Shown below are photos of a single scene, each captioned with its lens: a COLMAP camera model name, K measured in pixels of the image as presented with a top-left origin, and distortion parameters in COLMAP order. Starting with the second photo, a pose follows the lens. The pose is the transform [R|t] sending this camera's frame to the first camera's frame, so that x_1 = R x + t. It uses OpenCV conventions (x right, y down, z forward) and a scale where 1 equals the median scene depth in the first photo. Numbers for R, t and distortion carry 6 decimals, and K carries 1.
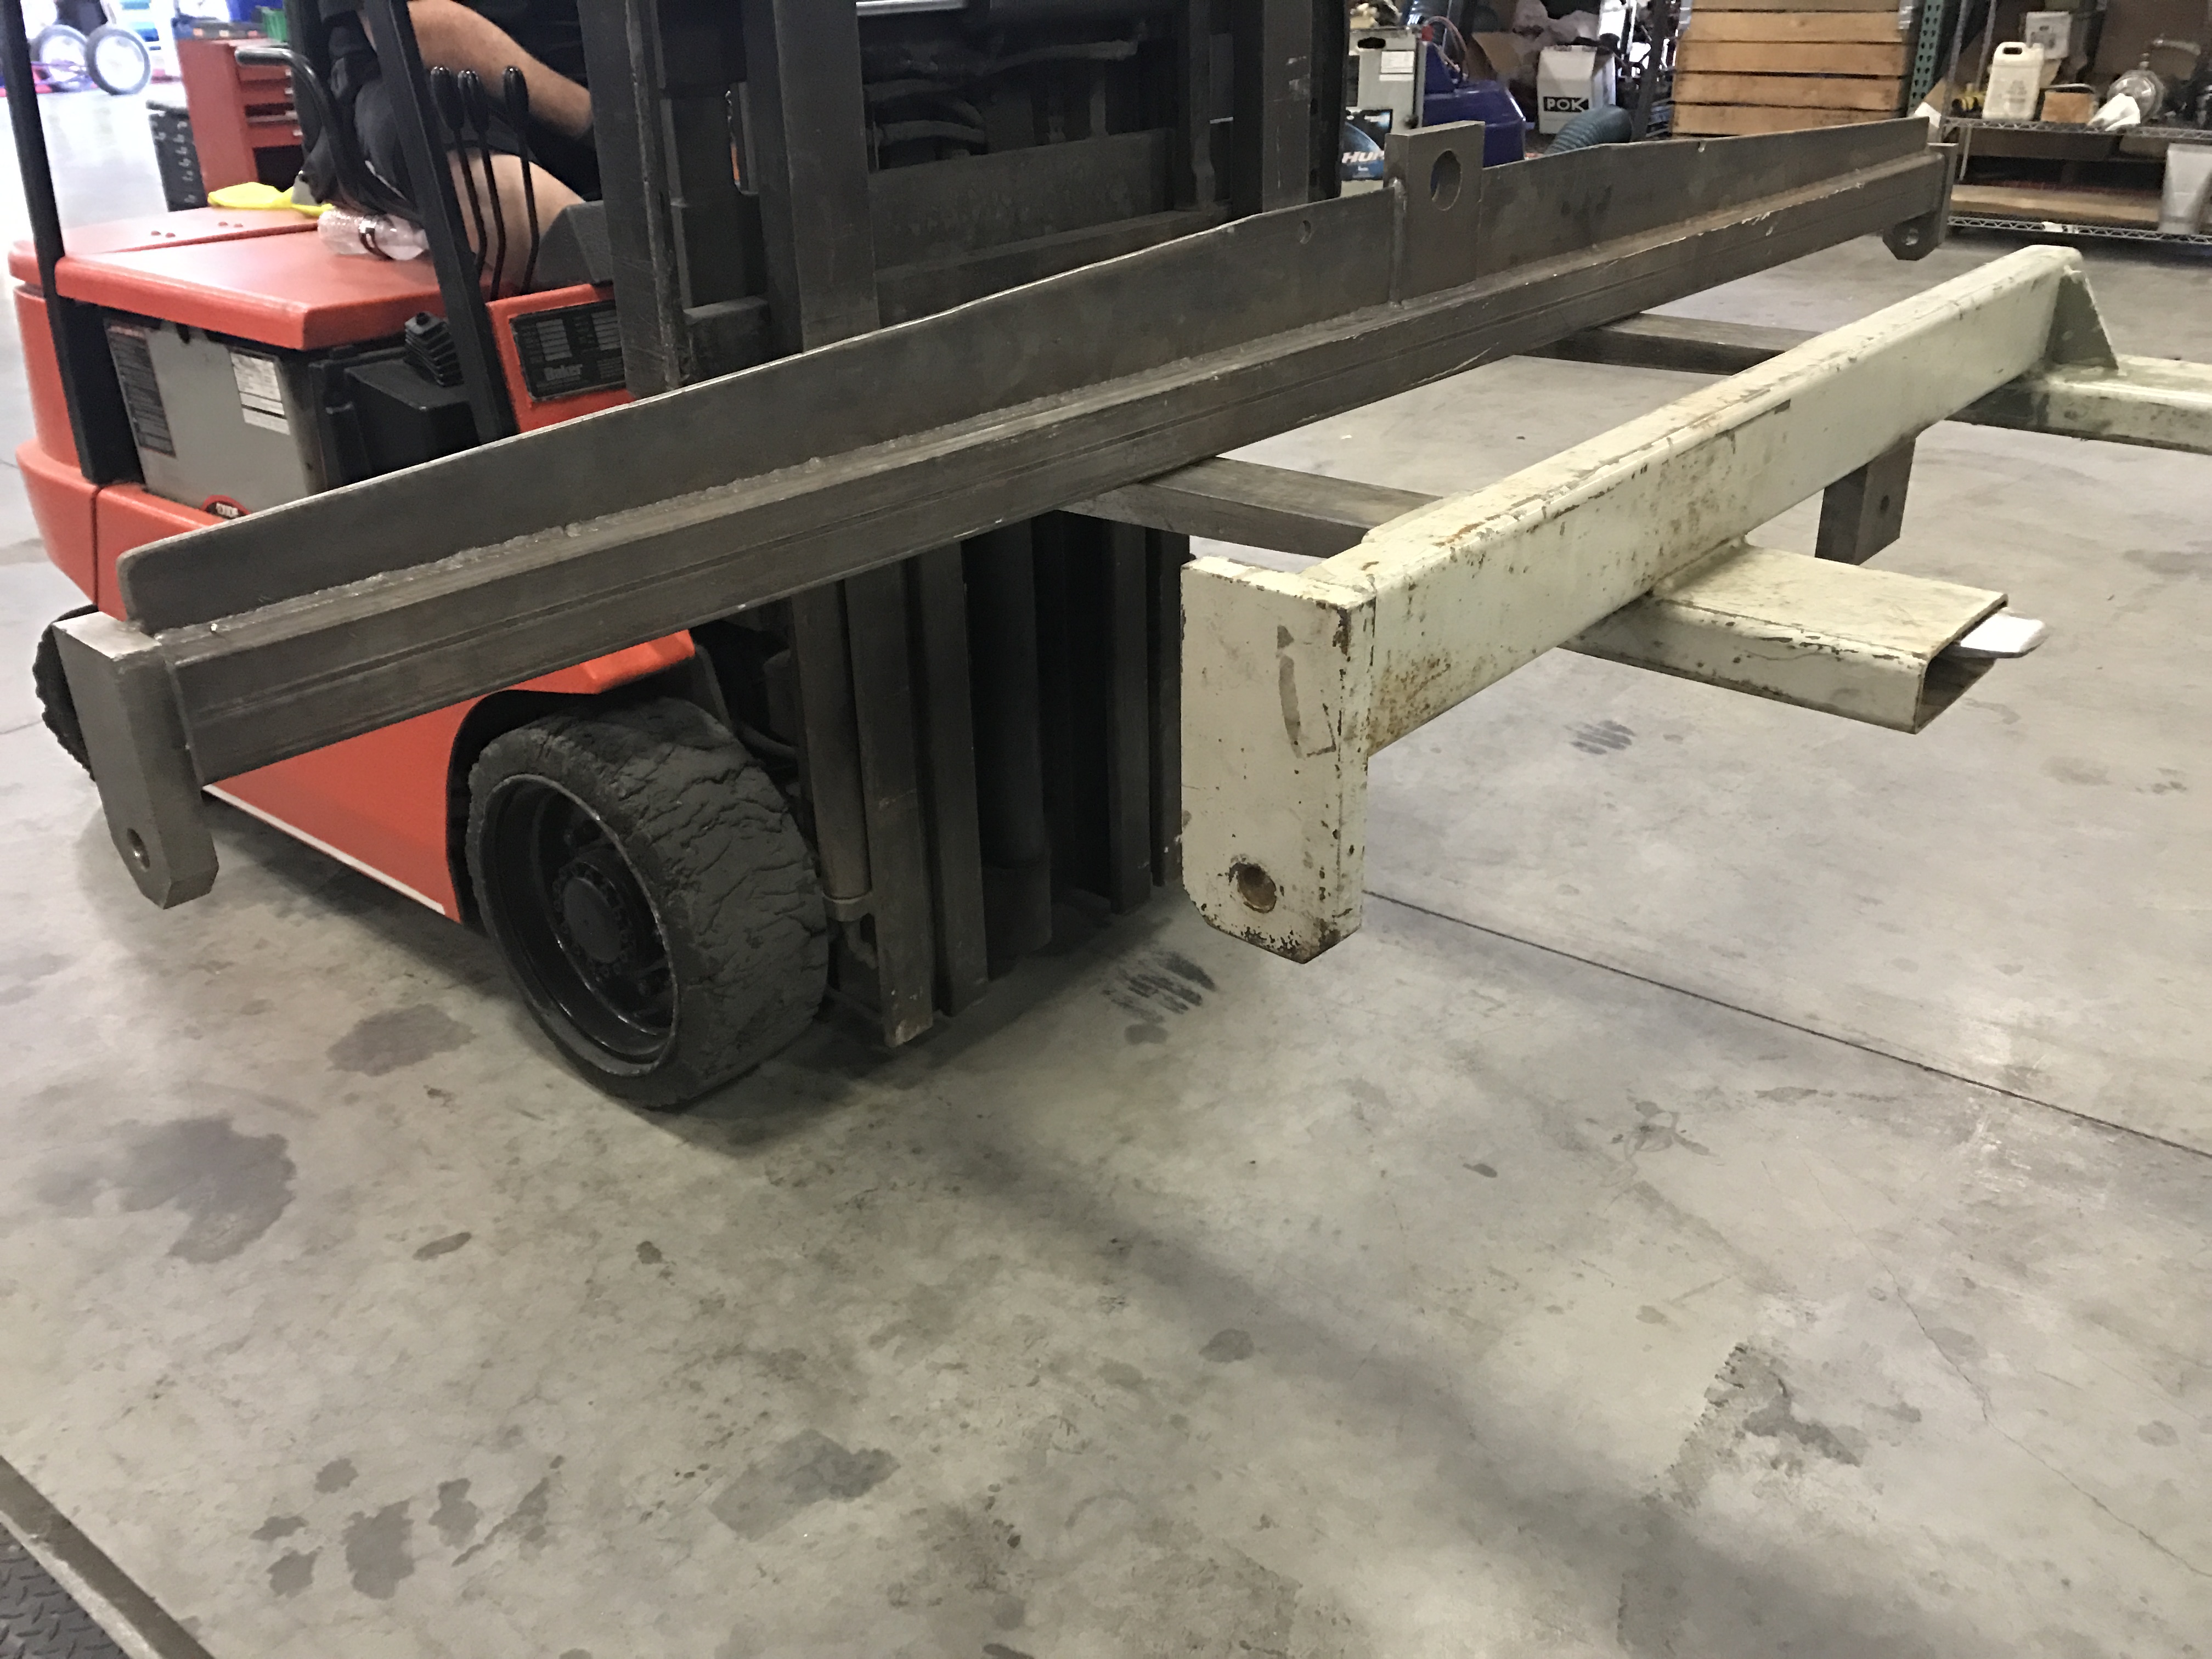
lens RADIAL K [[1833.2, 0, 1101.4], [0, 1833.2, 823.9], [0, 0, 1]] dist [0.010219, 0.004342]
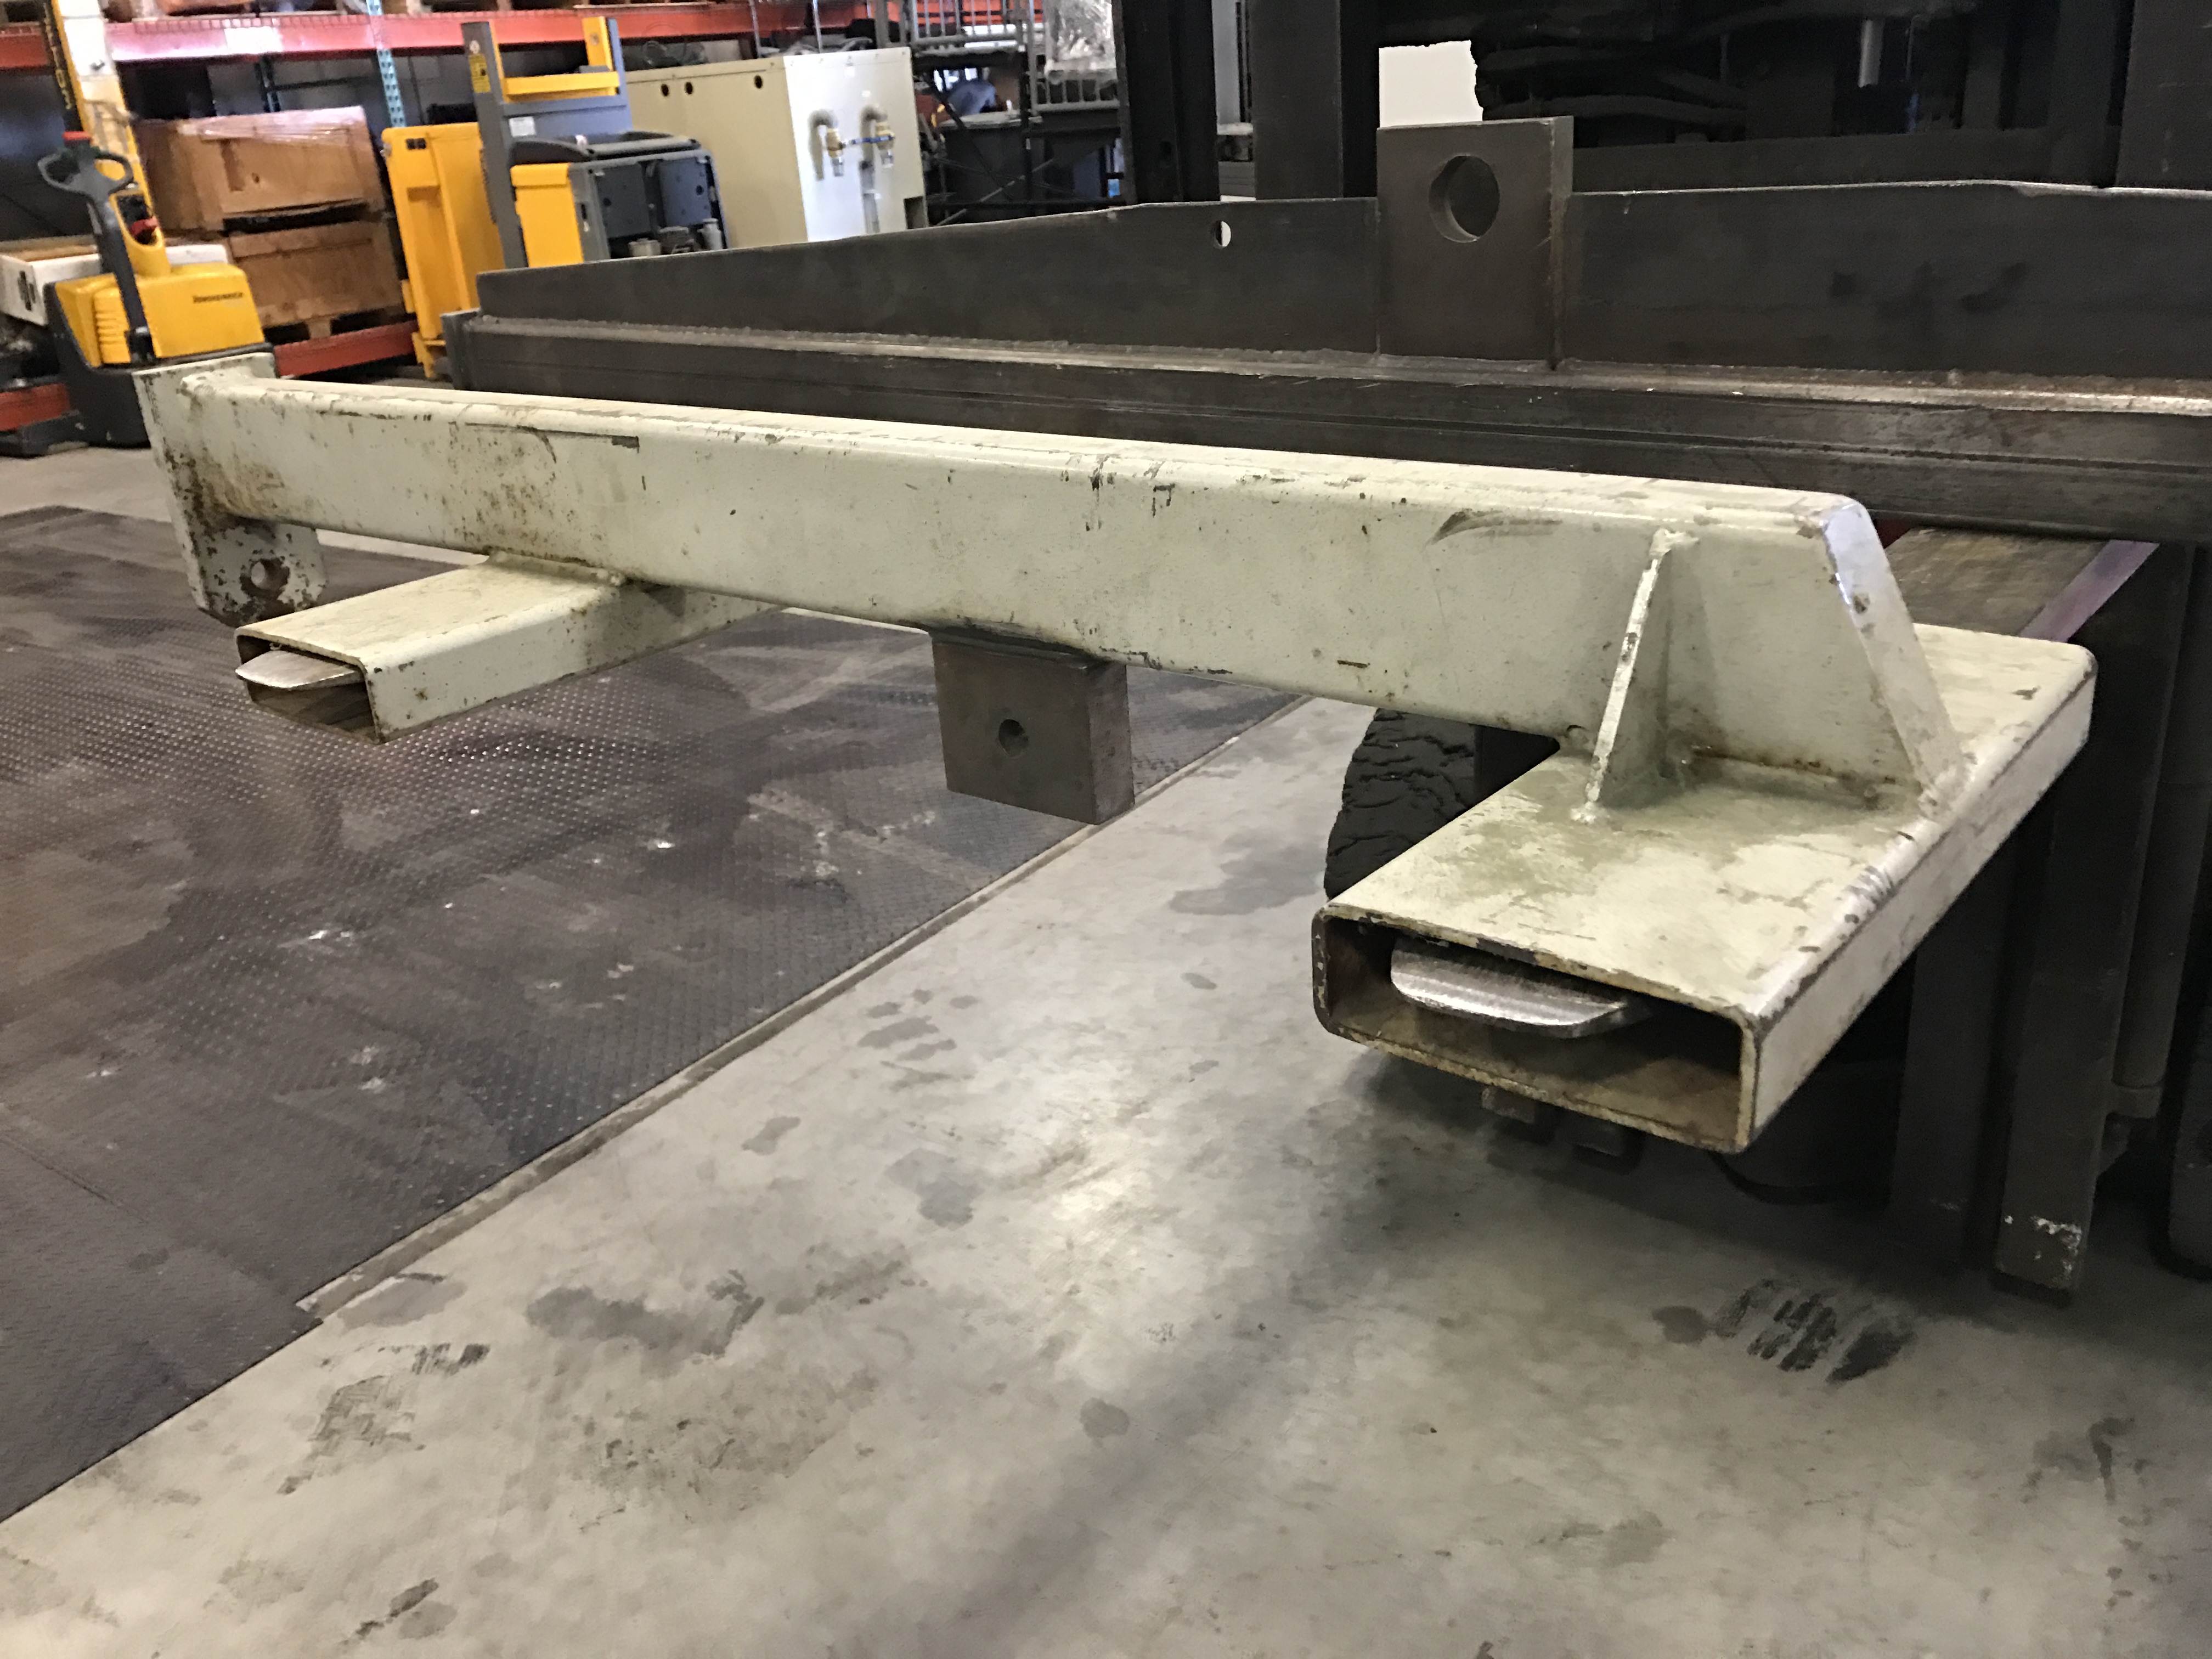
lens RADIAL K [[1833.2, 0, 1100.0], [0, 1833.2, 835.4], [0, 0, 1]] dist [0.010219, 0.004342]
pose [[0.017141, 0.397084, -0.917622, 0.878388], [-0.377266, 0.852487, 0.361851, -0.331514], [0.925946, 0.339985, 0.164419, 0.811321]]
